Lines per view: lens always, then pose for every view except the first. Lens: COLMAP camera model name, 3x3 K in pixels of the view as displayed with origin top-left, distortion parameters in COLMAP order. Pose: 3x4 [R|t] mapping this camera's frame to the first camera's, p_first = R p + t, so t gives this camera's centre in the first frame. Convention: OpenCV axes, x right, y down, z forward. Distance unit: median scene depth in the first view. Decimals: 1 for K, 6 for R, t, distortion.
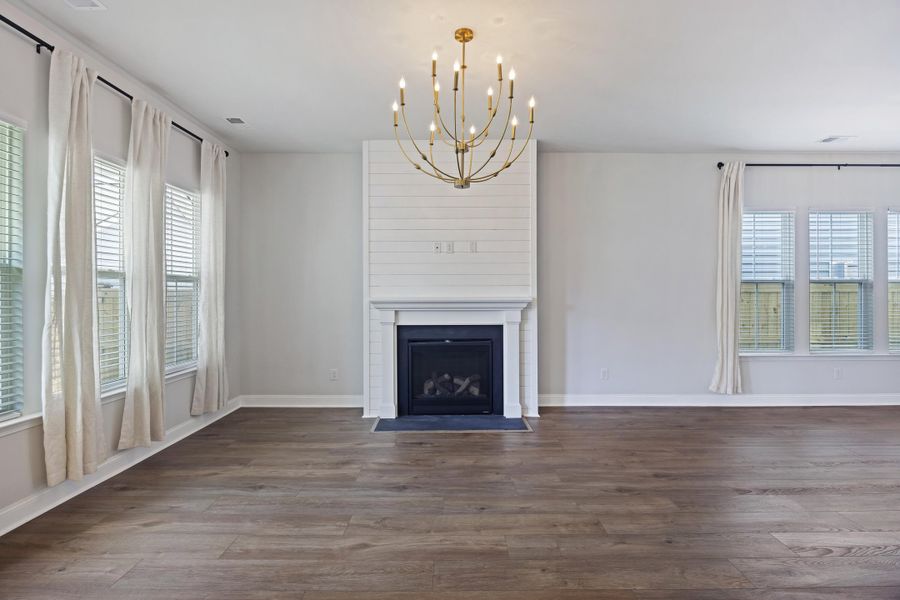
lens RADIAL K [[414.6, 0, 449.3], [0, 414.6, 300.2], [0, 0, 1]] dist [-0.013066, -0.000203]
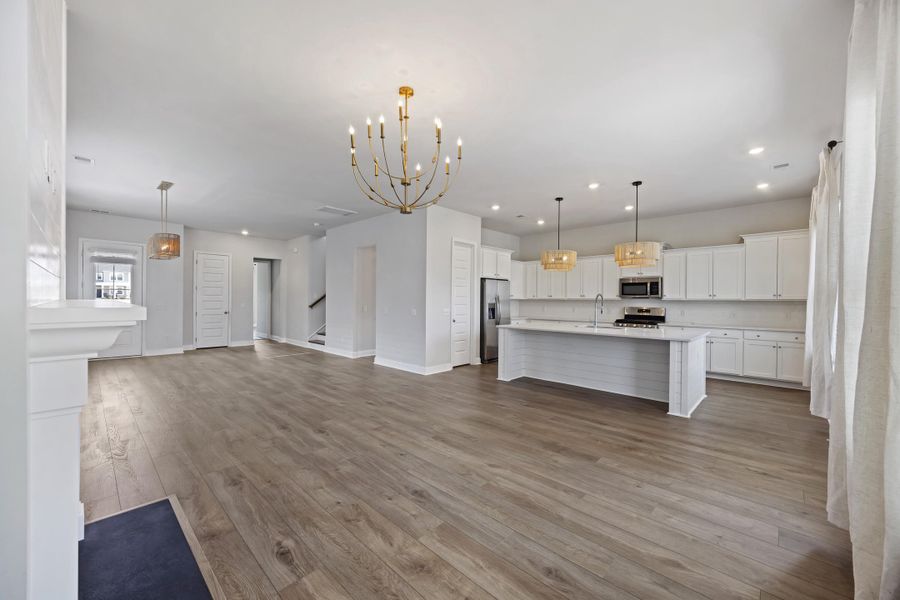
lens RADIAL K [[348.6, 0, 453.1], [0, 348.6, 301.8], [0, 0, 1]] dist [0.001270, -0.000330]
pose [[-0.732273, -0.006861, 0.680977, -0.479204], [0.000280, 0.999946, 0.010375, -0.007075], [-0.681011, 0.007788, -0.732231, 1.002939]]
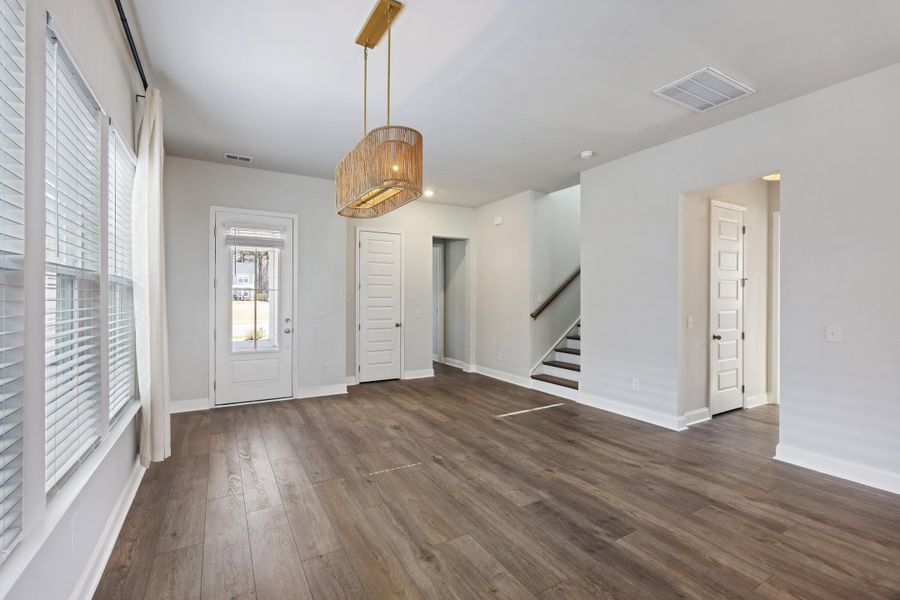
lens RADIAL K [[402.7, 0, 452.9], [0, 402.7, 298.2], [0, 0, 1]] dist [-0.001781, 0.000792]
pose [[-0.512369, 0.004551, 0.858753, 0.536644], [0.009176, 0.999958, 0.000176, -0.018888], [-0.858716, 0.007970, -0.512389, 0.993724]]
